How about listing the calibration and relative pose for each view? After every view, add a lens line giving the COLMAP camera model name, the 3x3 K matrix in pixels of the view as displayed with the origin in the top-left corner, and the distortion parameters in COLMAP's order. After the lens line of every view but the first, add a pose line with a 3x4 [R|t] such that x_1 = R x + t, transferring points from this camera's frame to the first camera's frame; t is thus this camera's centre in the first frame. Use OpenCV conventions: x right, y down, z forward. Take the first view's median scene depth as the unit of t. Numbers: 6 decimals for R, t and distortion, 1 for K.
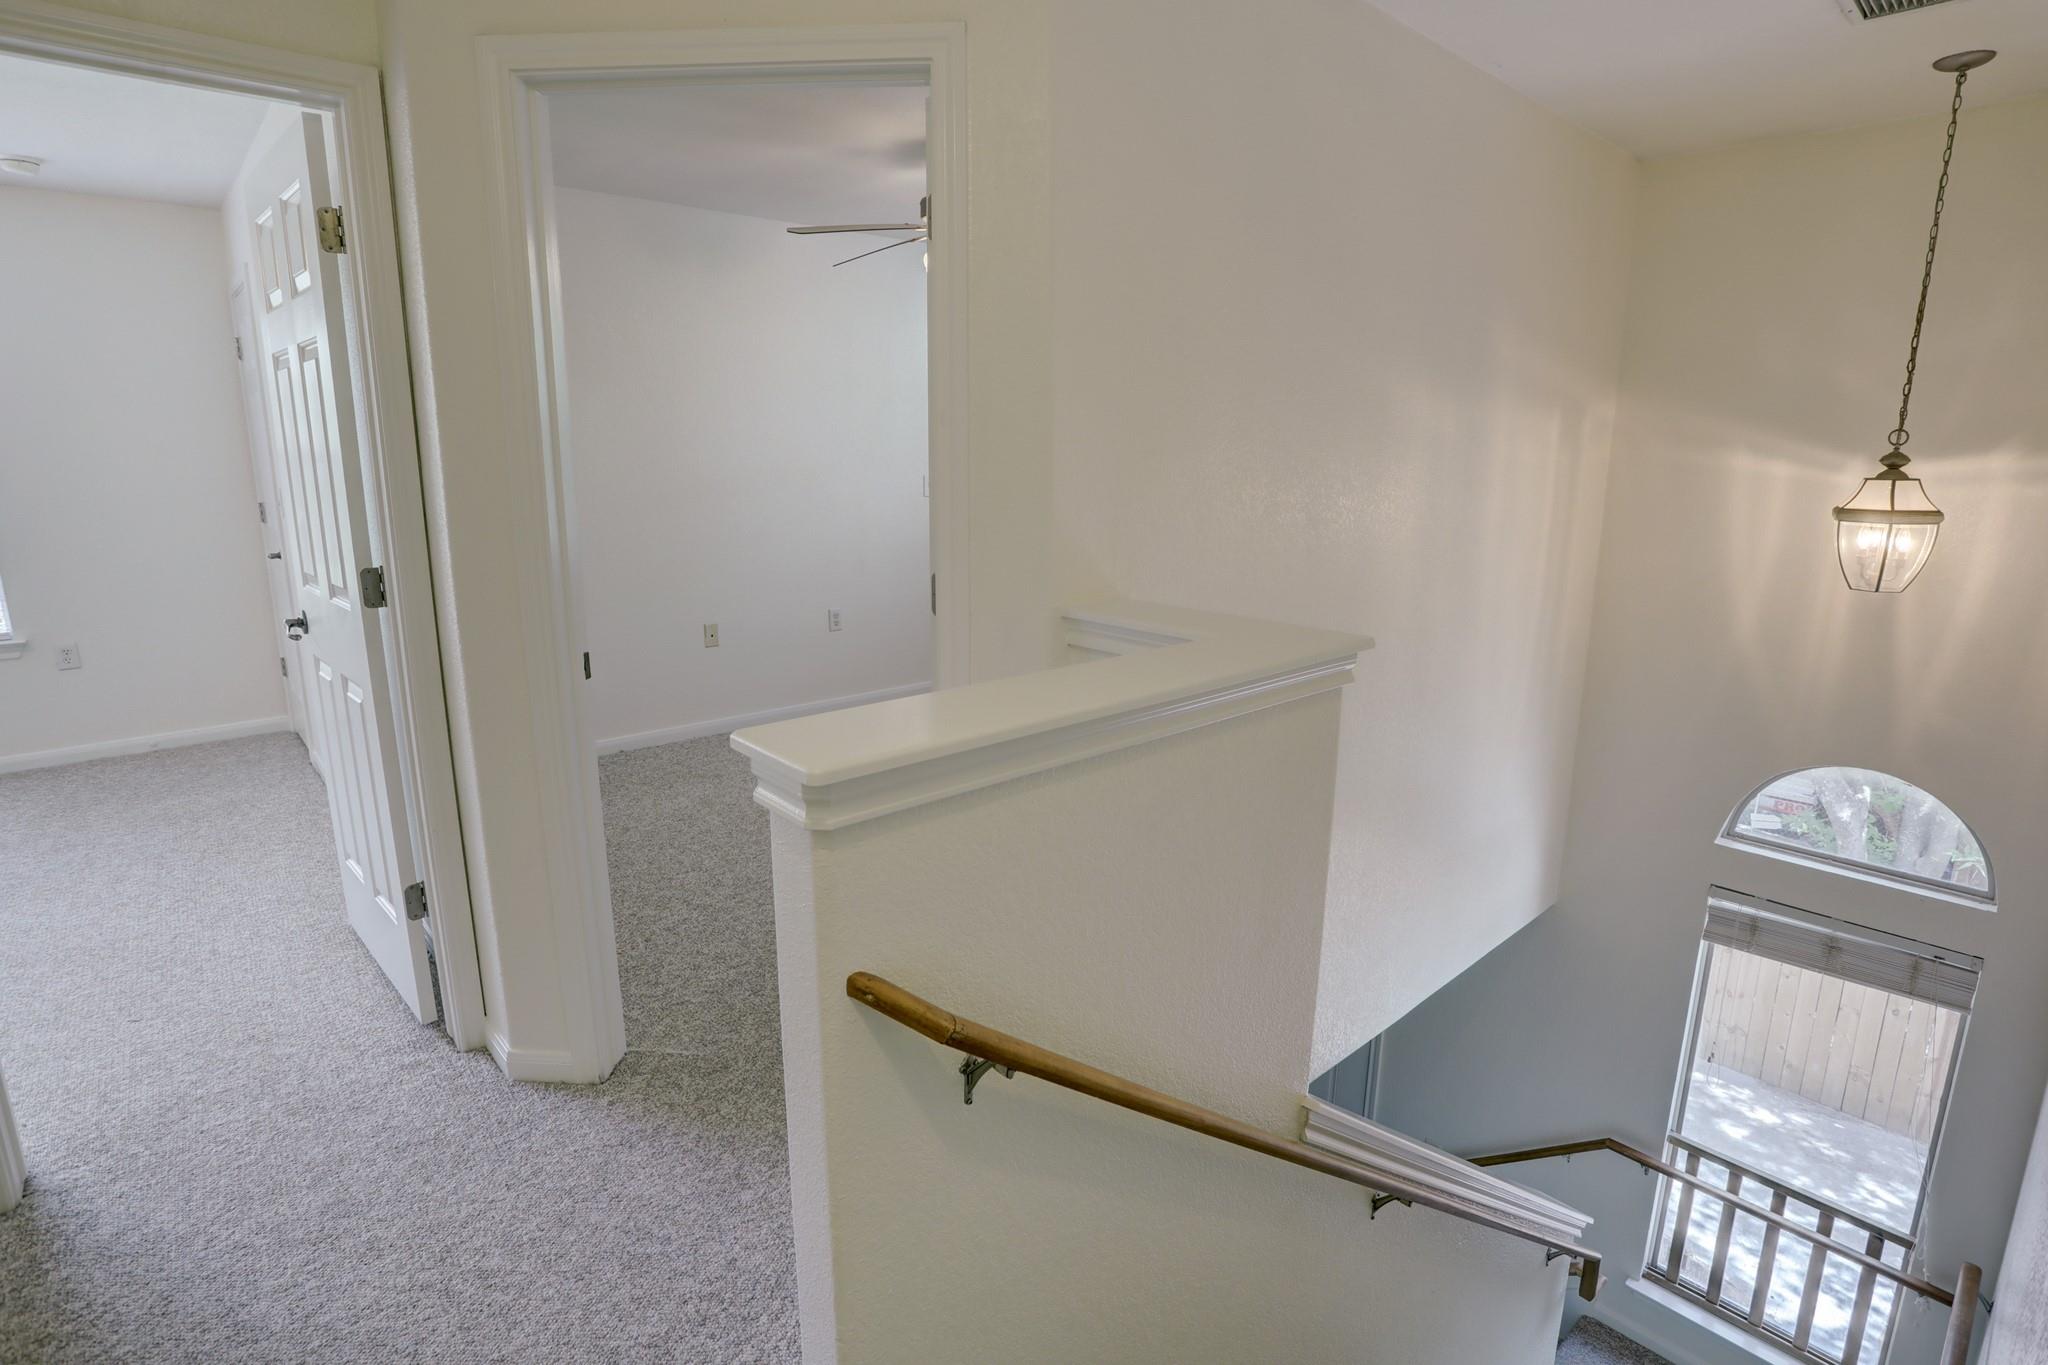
lens RADIAL K [[1014.6, 0, 1030.5], [0, 1014.6, 656.8], [0, 0, 1]] dist [-0.057621, 0.023230]
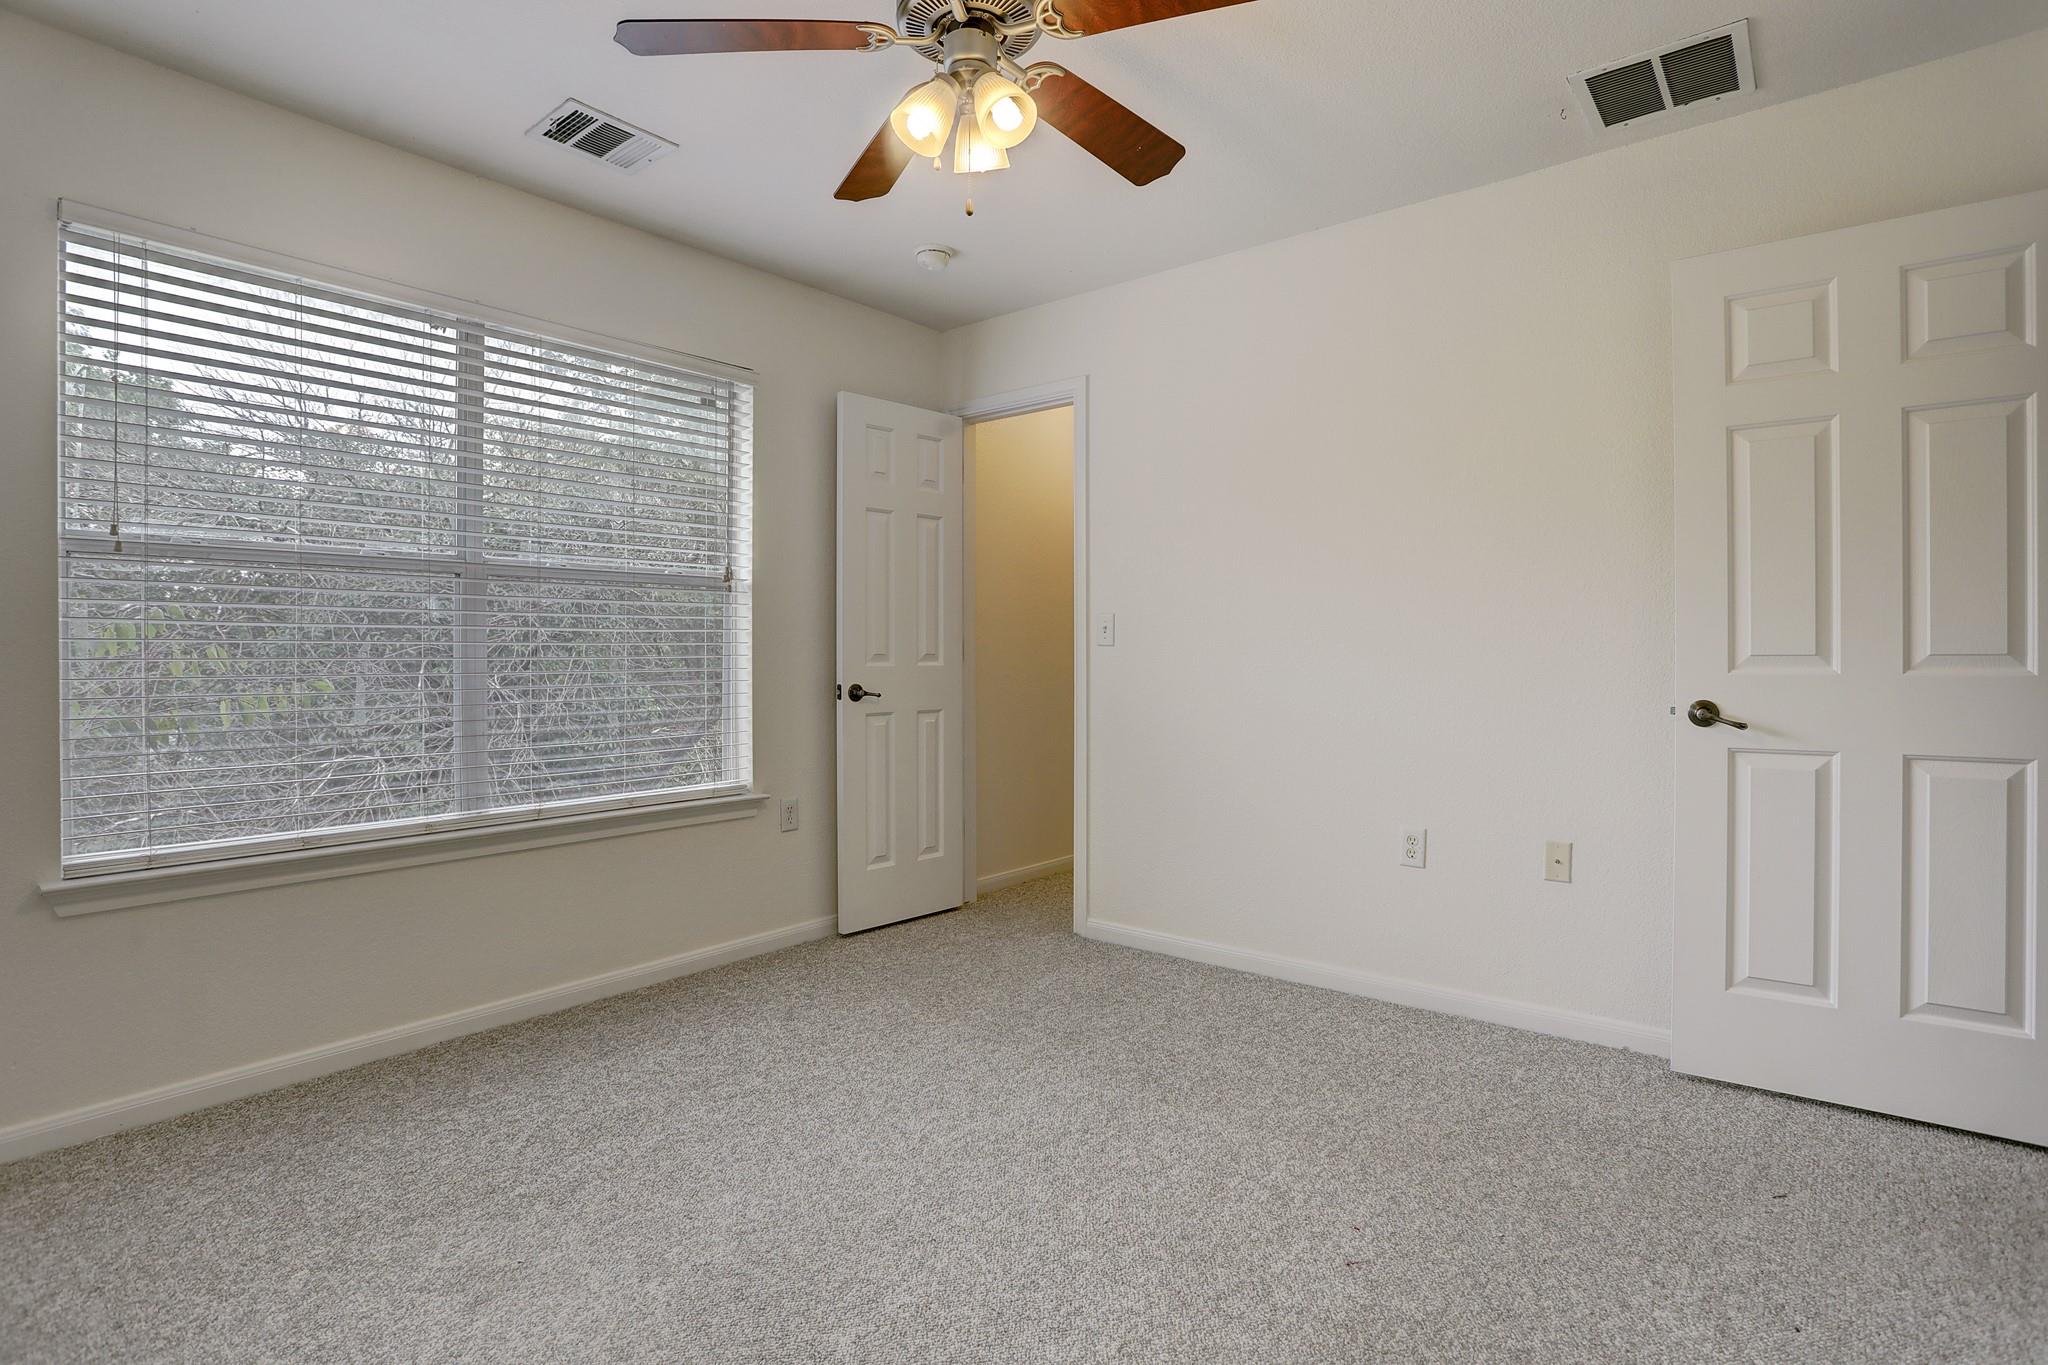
lens RADIAL K [[1014.6, 0, 1030.5], [0, 1014.6, 656.8], [0, 0, 1]] dist [-0.057621, 0.023230]
pose [[0.991380, -0.004716, 0.130934, -0.951847], [0.029665, 0.981478, -0.189266, 0.038882], [-0.127616, 0.191518, 0.973157, 0.109480]]
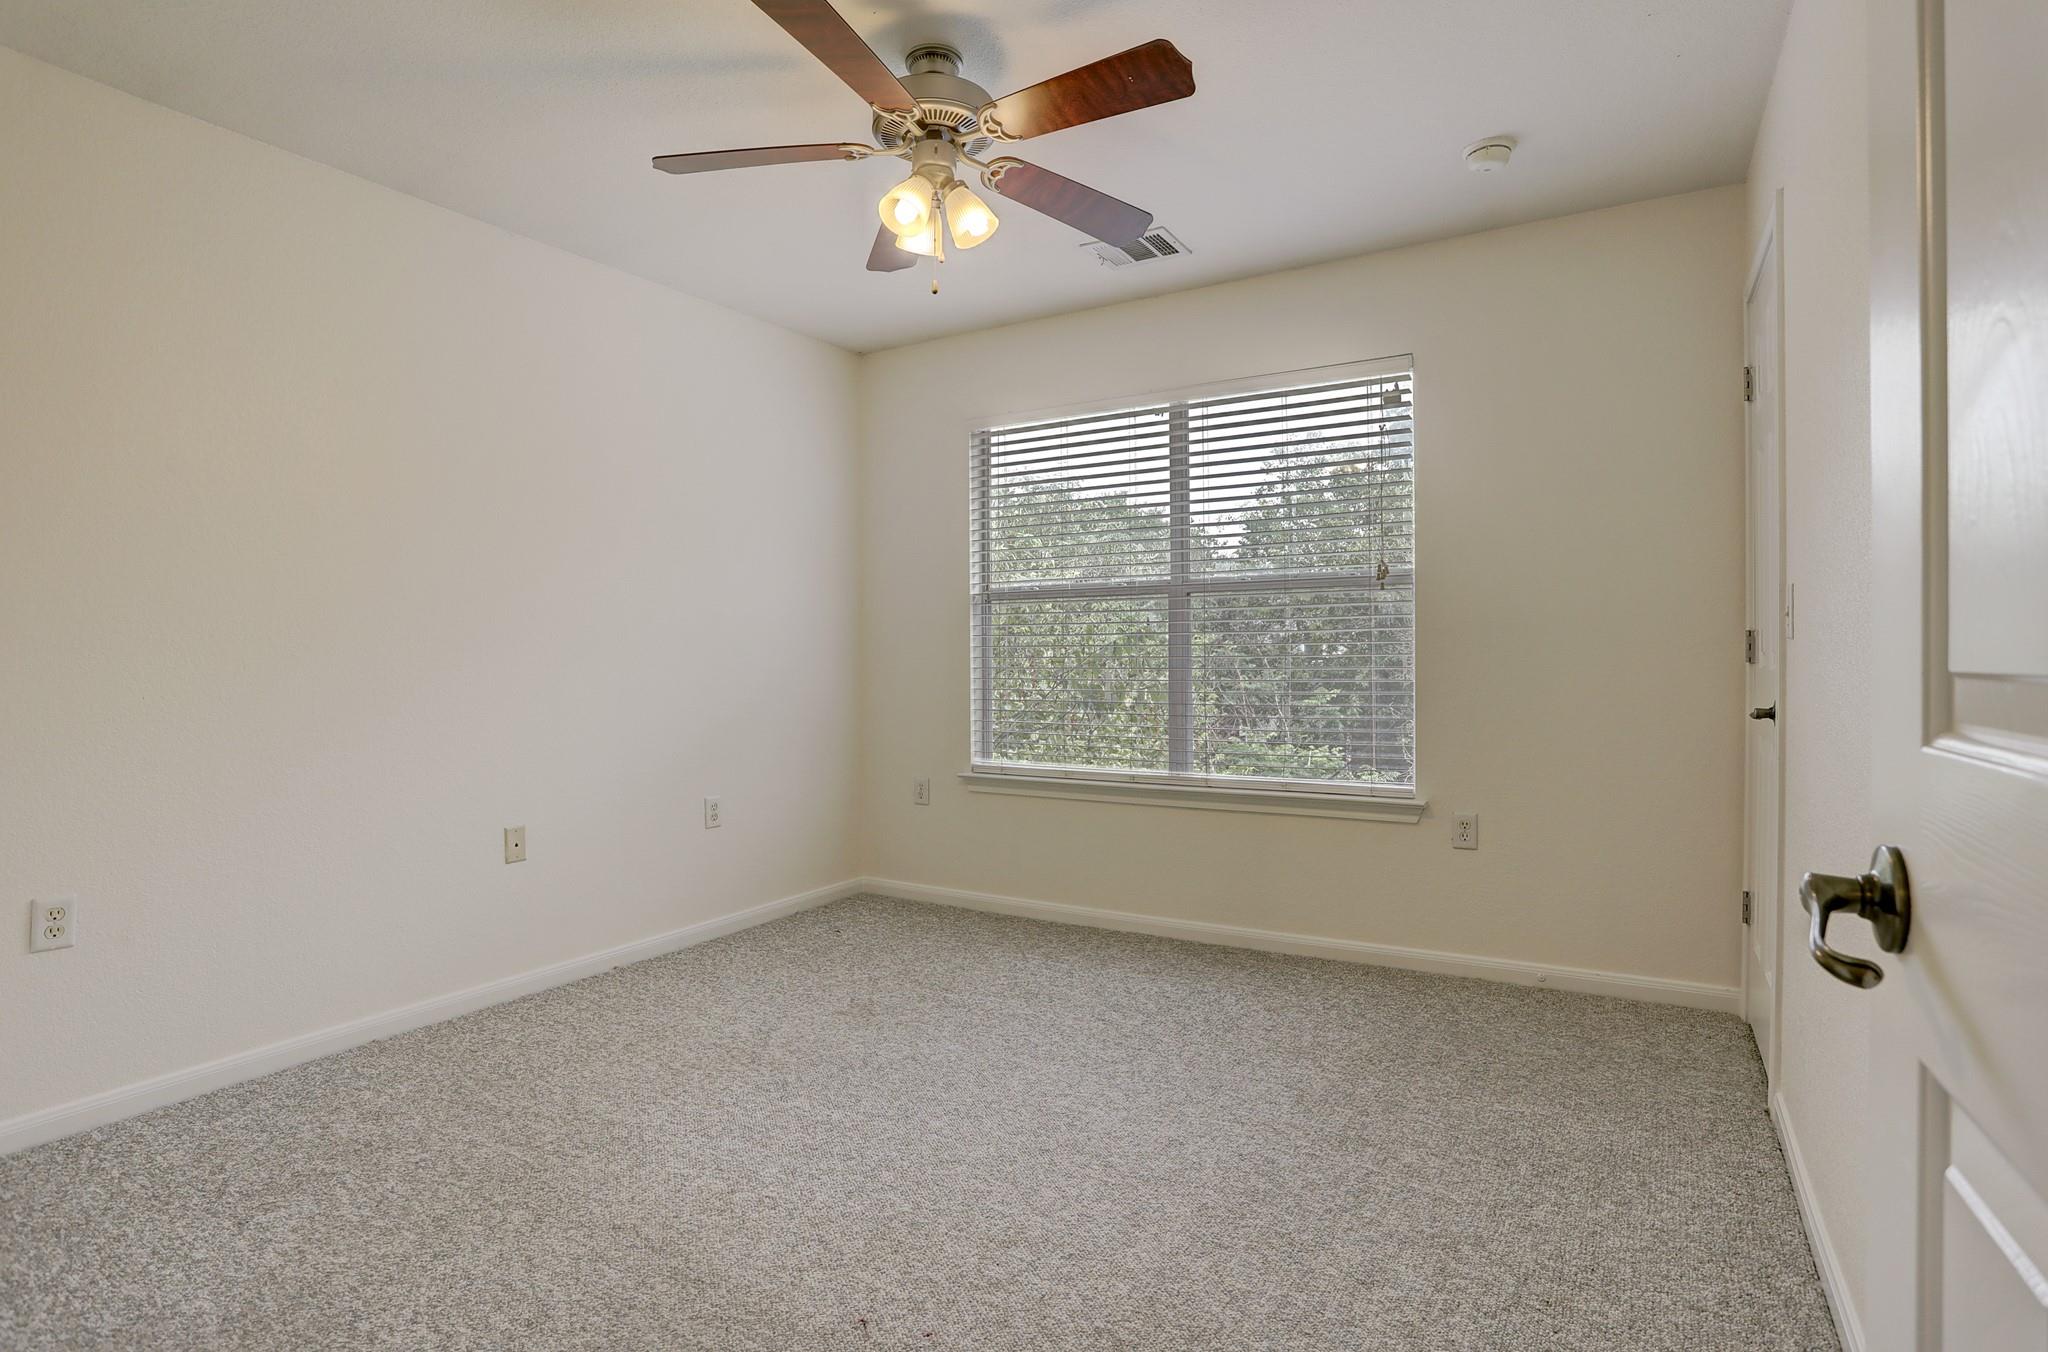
lens RADIAL K [[993.6, 0, 1024.0], [0, 993.6, 676.0], [0, 0, 1]] dist [-0.025006, 0.000943]
pose [[0.277464, 0.010713, -0.960676, -0.369353], [-0.187747, 0.981263, -0.043282, -0.024164], [0.942213, 0.192373, 0.274276, 0.477134]]
